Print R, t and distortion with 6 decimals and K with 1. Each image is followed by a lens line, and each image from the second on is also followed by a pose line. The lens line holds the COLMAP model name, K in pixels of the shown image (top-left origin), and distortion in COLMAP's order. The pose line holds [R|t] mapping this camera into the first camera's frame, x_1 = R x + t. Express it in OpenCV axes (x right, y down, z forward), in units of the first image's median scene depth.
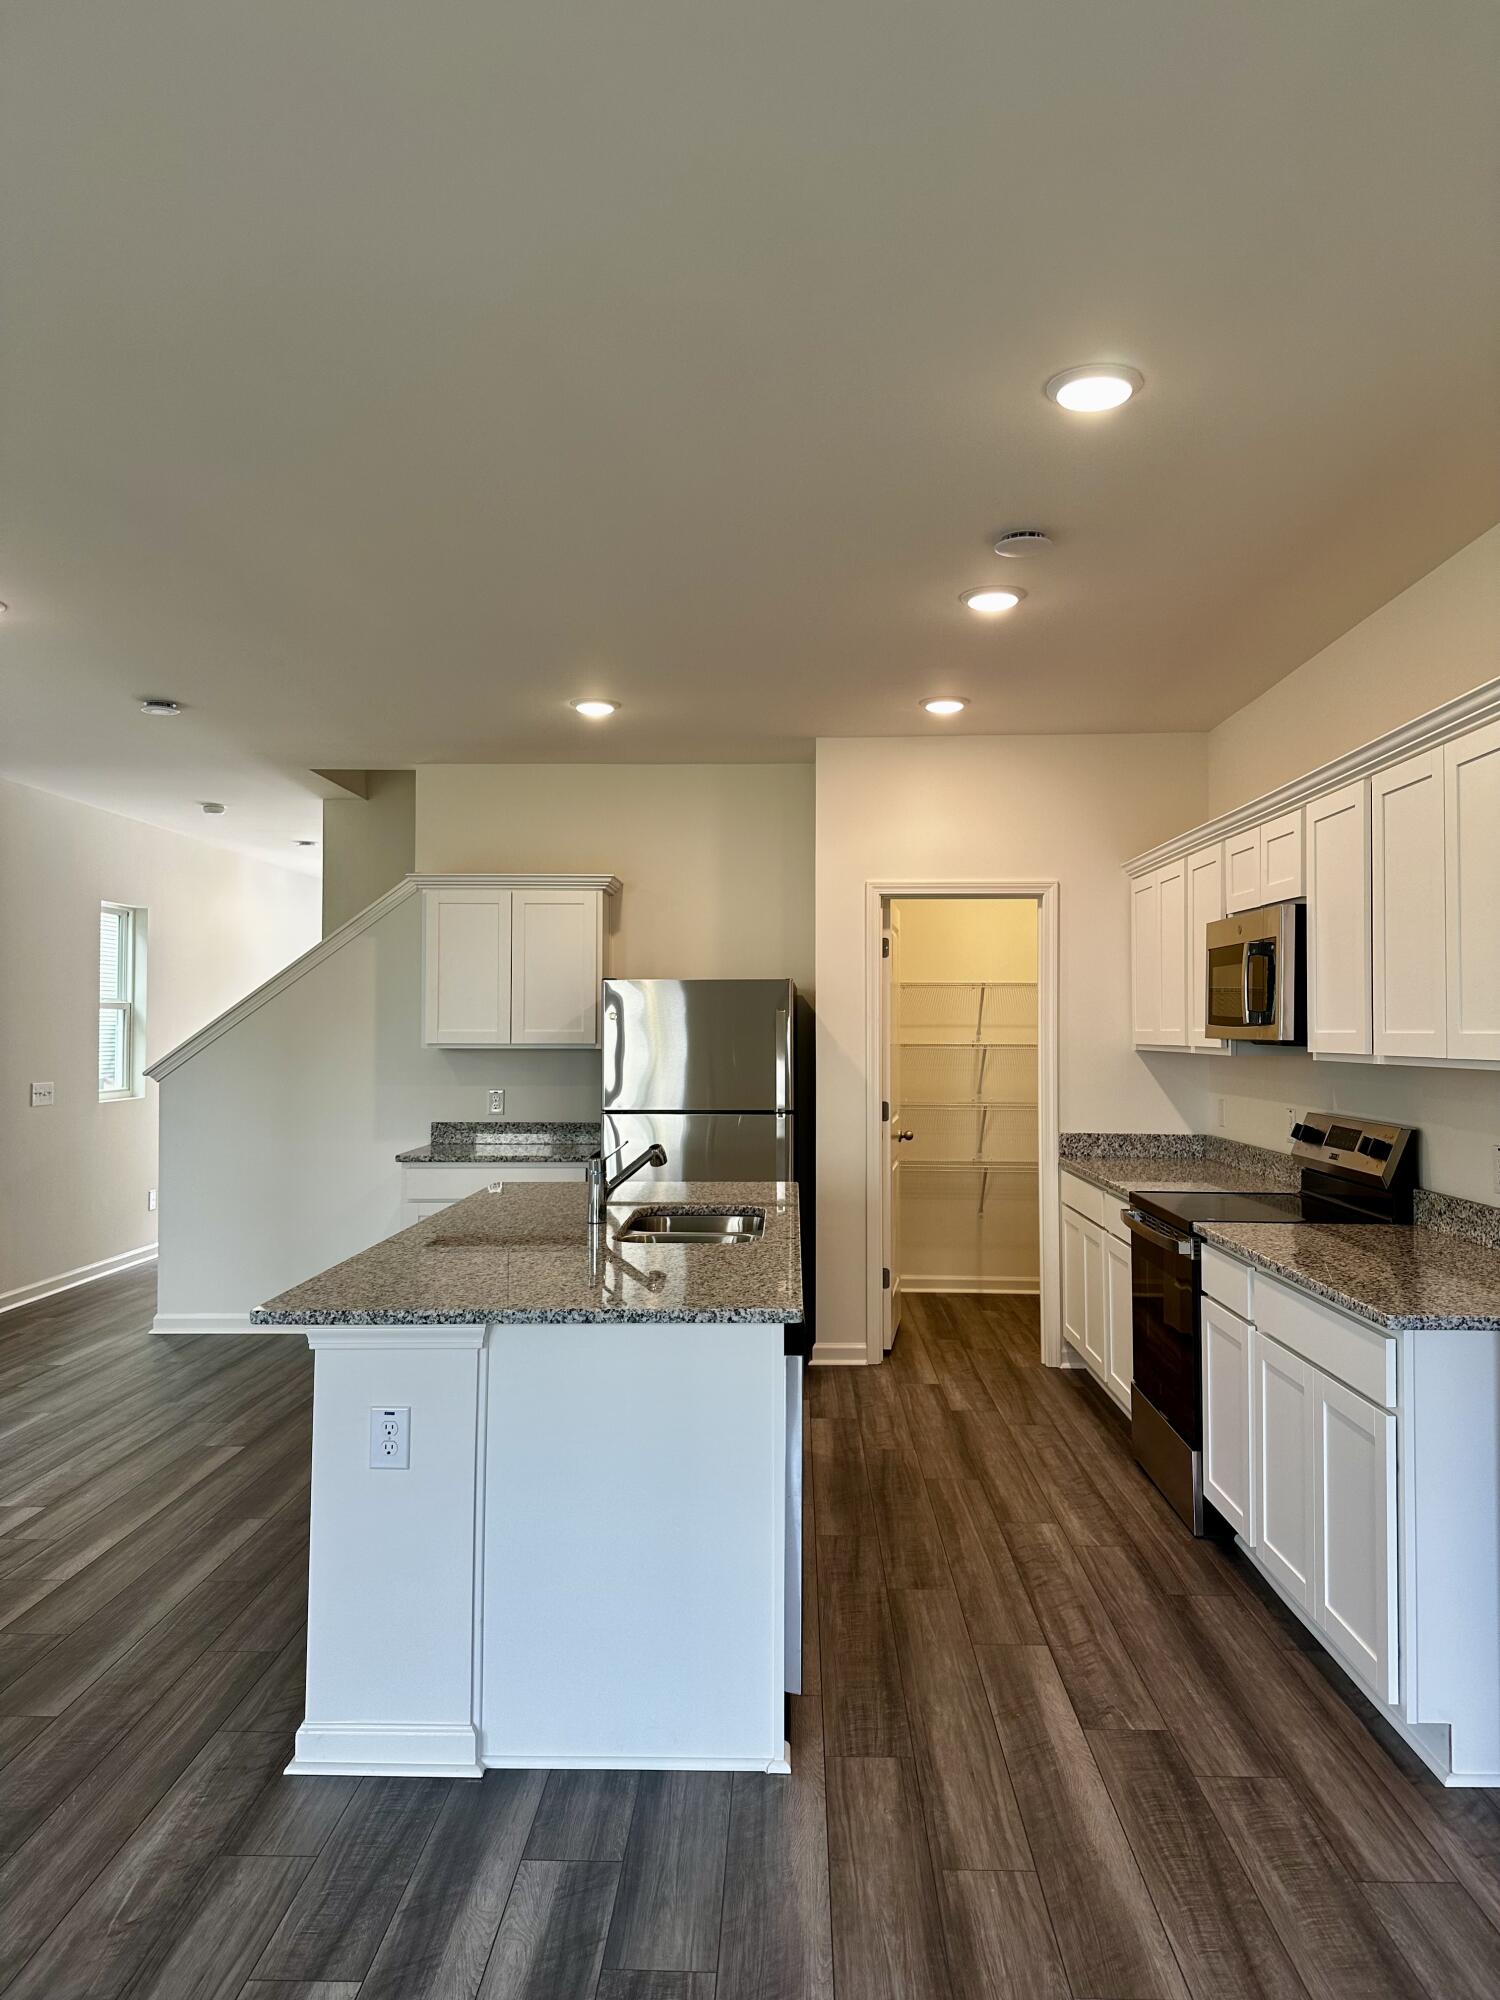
lens RADIAL K [[1384.1, 0, 750.0], [0, 1384.1, 1000.0], [0, 0, 1]] dist [0.115720, -0.142420]
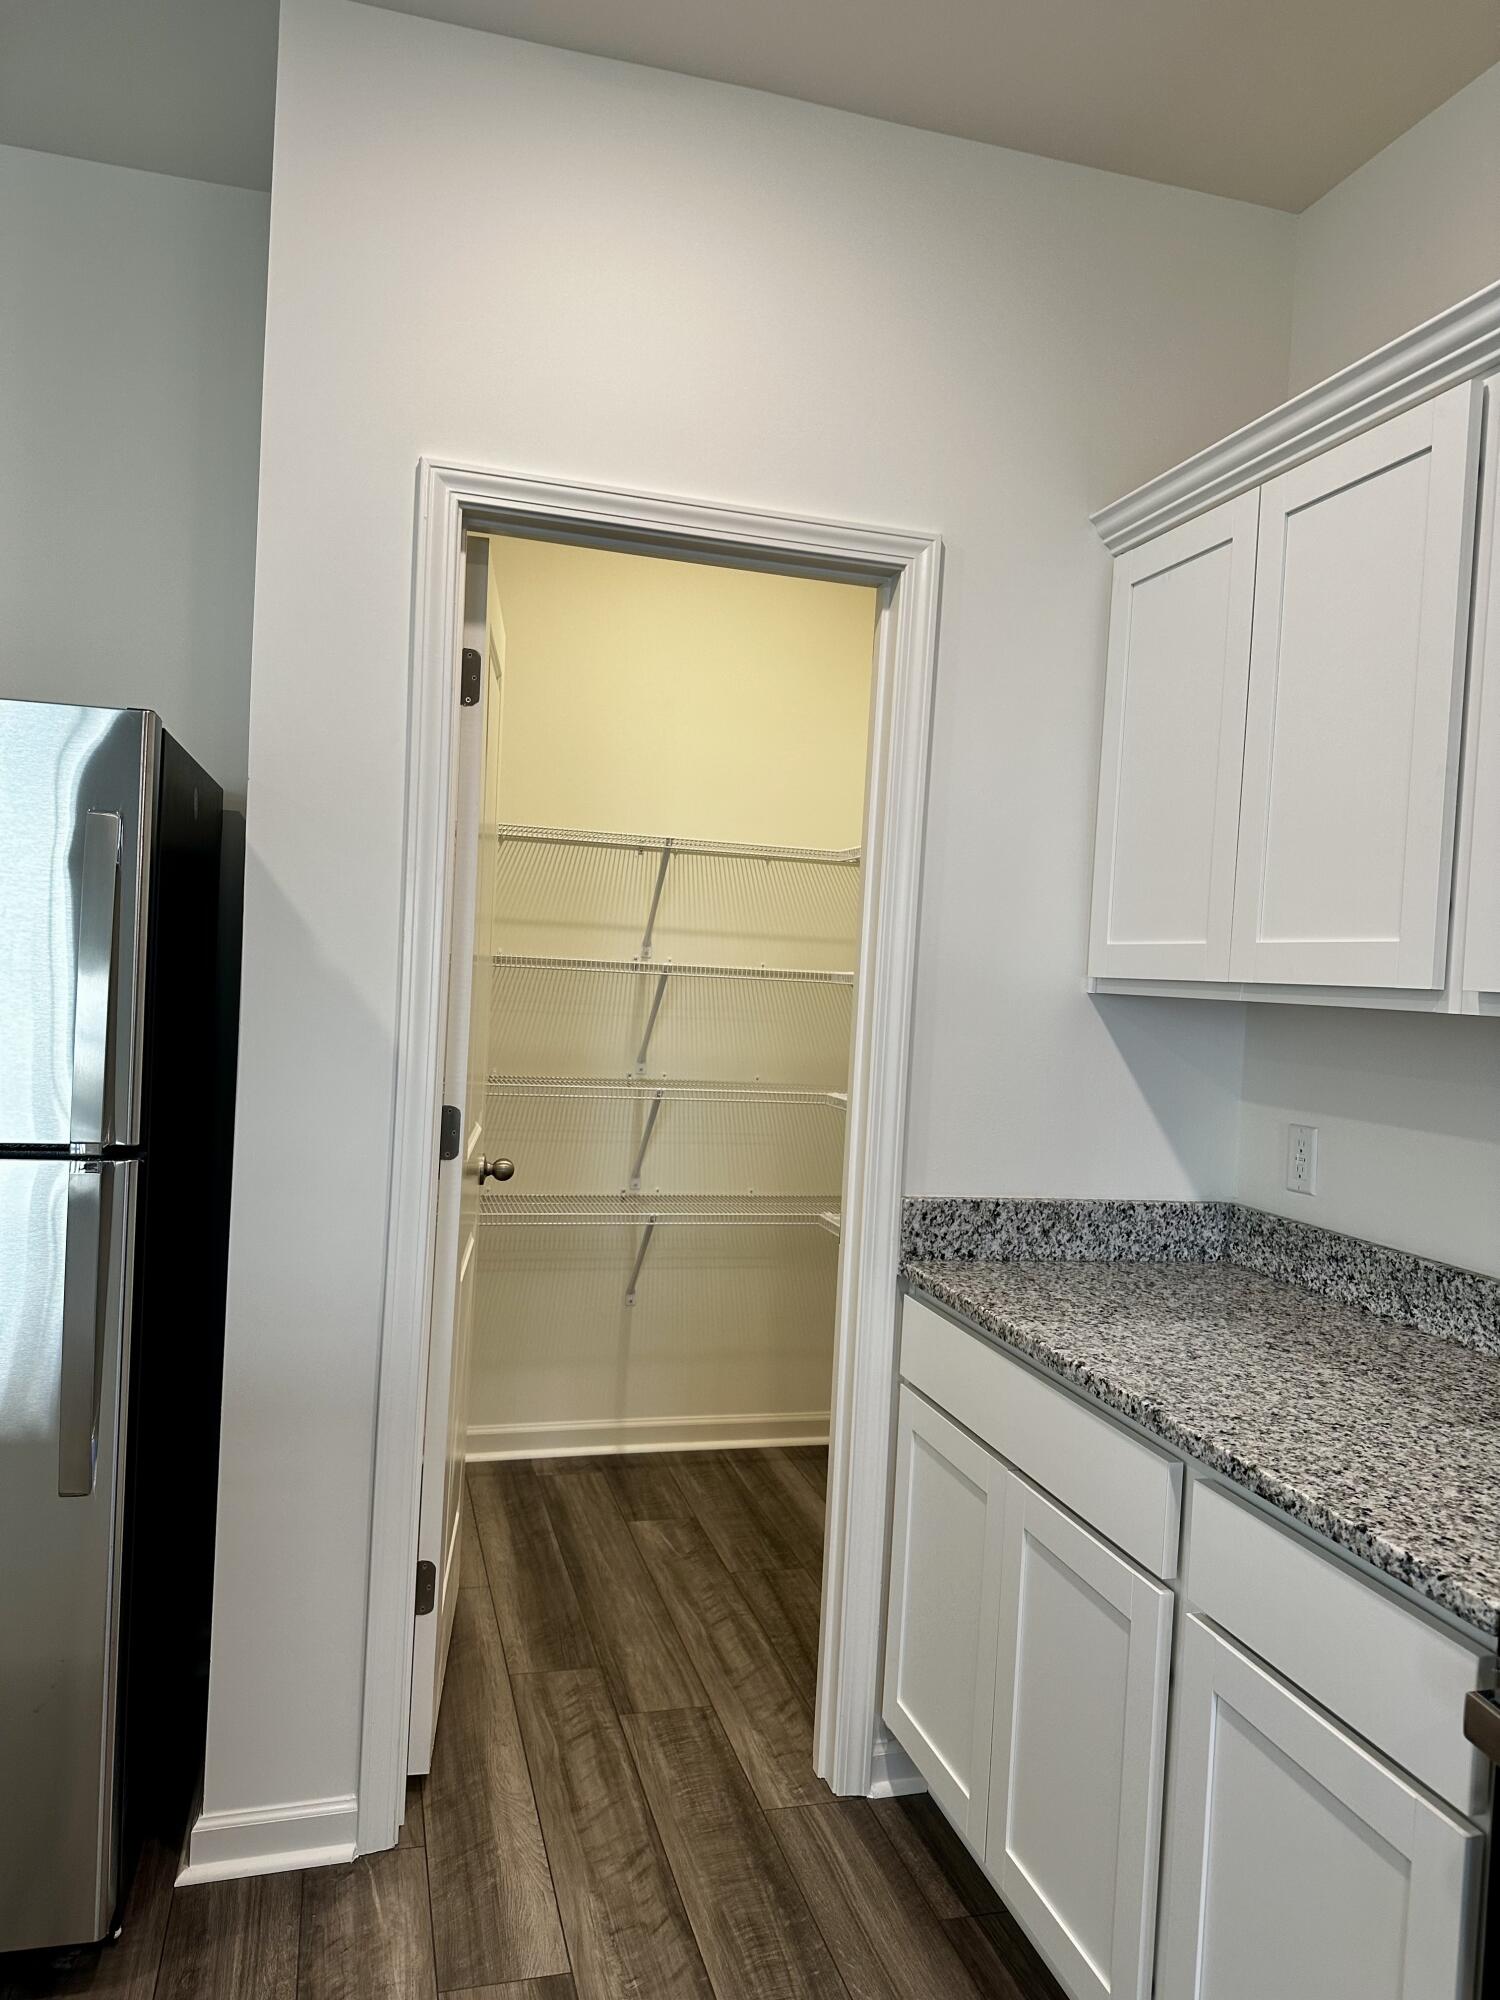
lens RADIAL K [[1384.1, 0, 750.0], [0, 1384.1, 1000.0], [0, 0, 1]] dist [0.115720, -0.142420]
pose [[0.952247, 0.039712, 0.302735, 0.062530], [-0.055473, 0.997506, 0.043638, 0.026052], [-0.300247, -0.058348, 0.952075, 0.649951]]
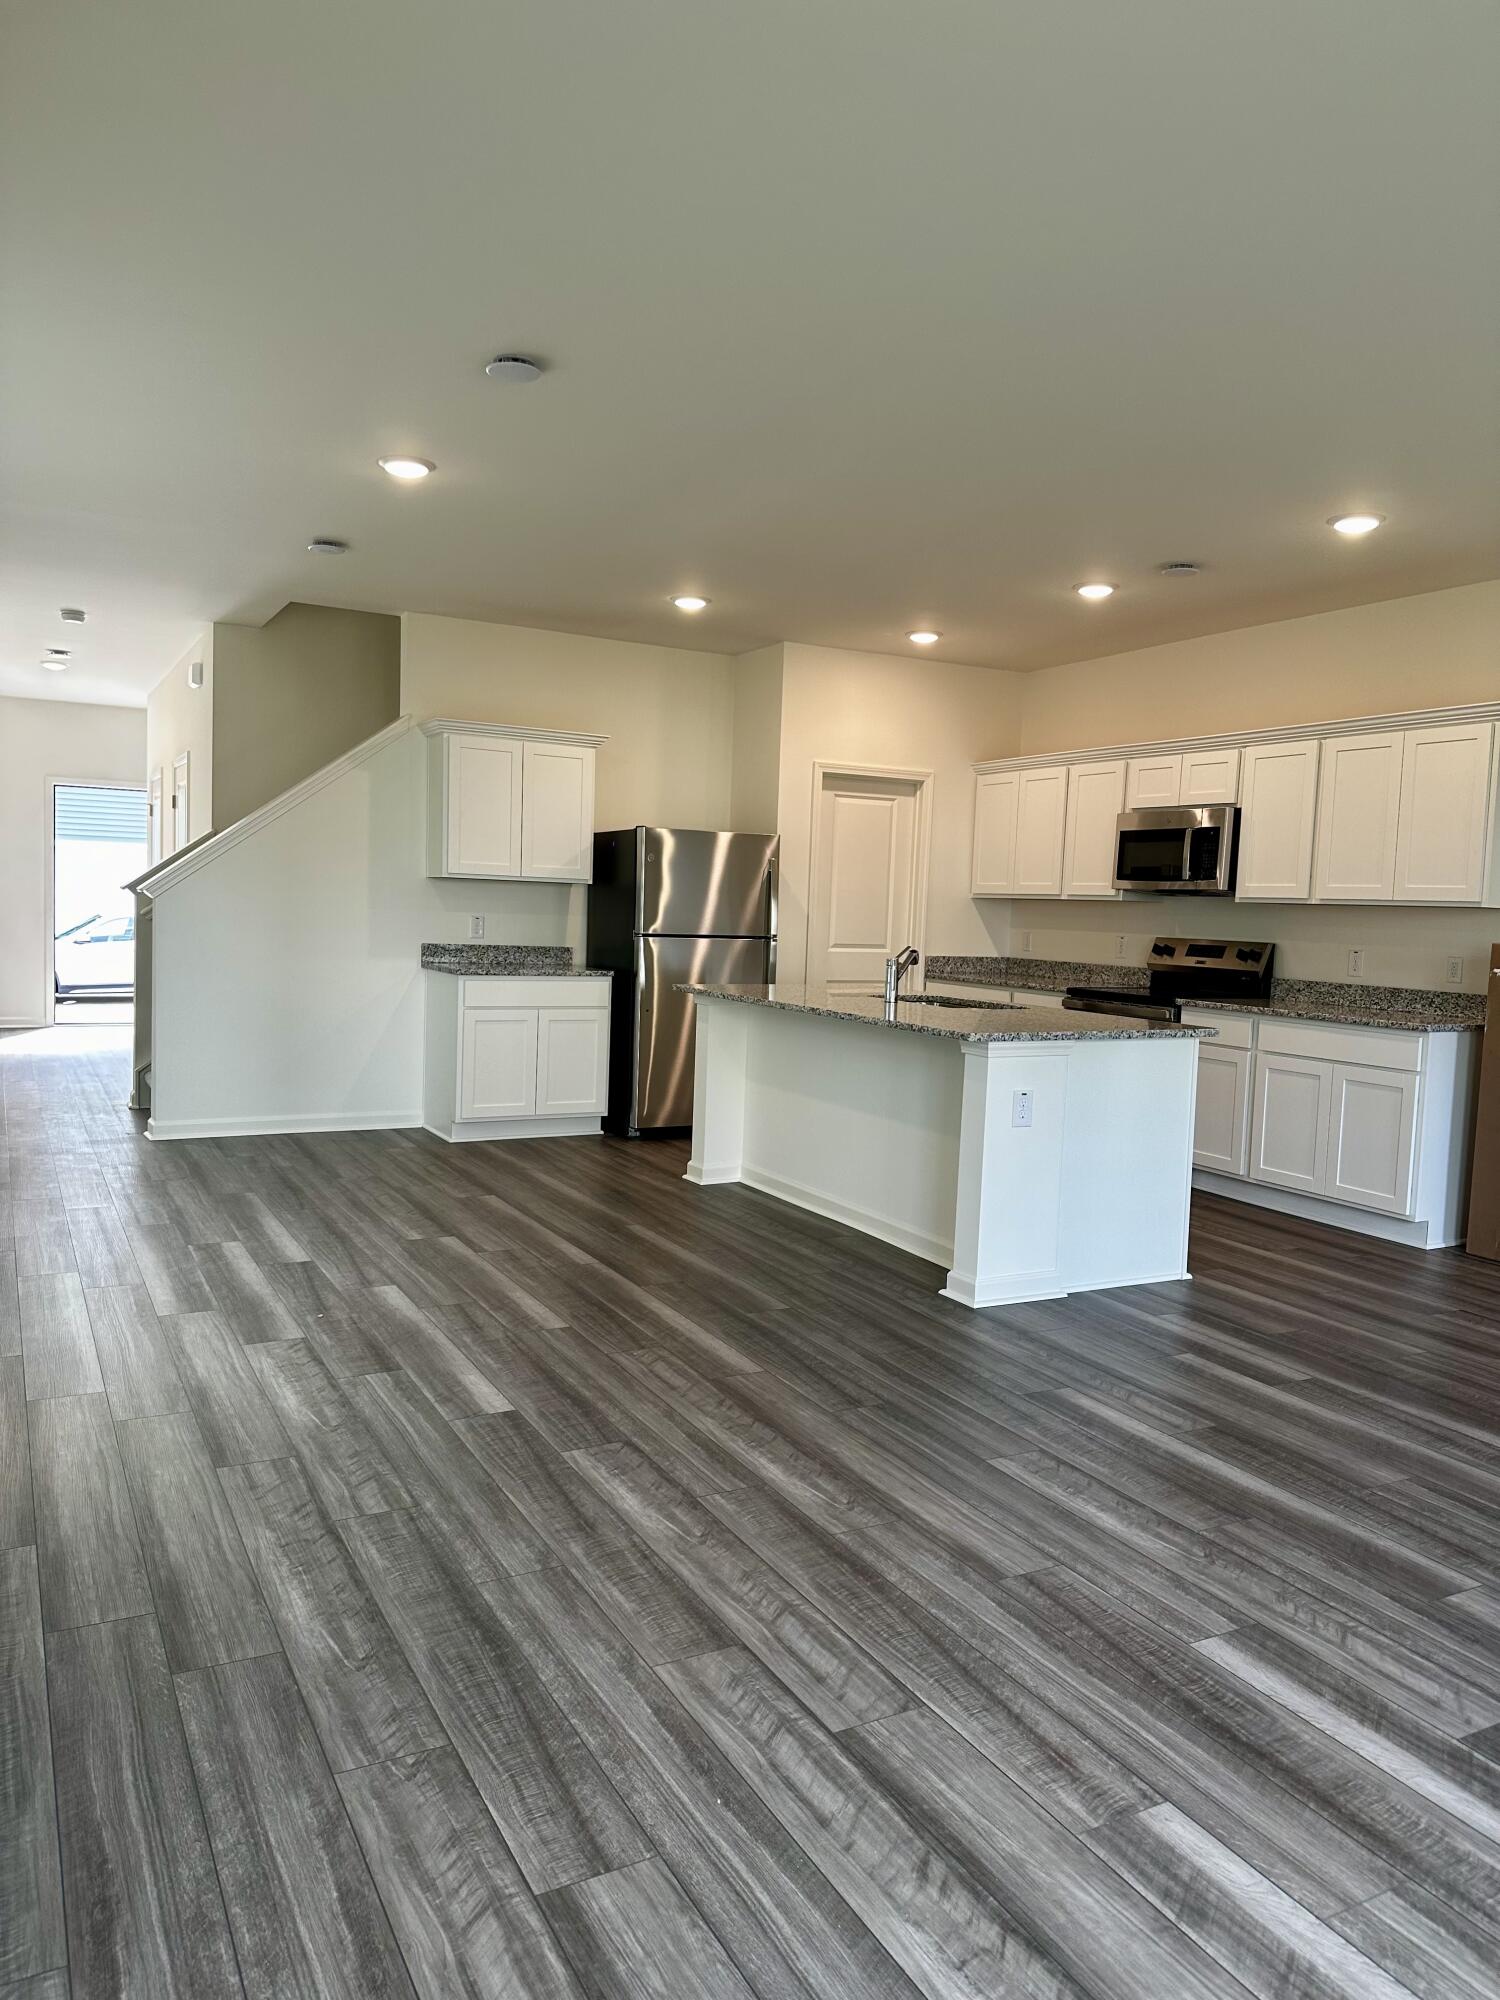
lens RADIAL K [[1384.1, 0, 750.0], [0, 1384.1, 1000.0], [0, 0, 1]] dist [0.115720, -0.142420]
pose [[0.871441, -0.007723, 0.490440, -0.609765], [-0.043540, 0.994711, 0.093028, 0.018901], [-0.488565, -0.102422, 0.866495, -0.117429]]
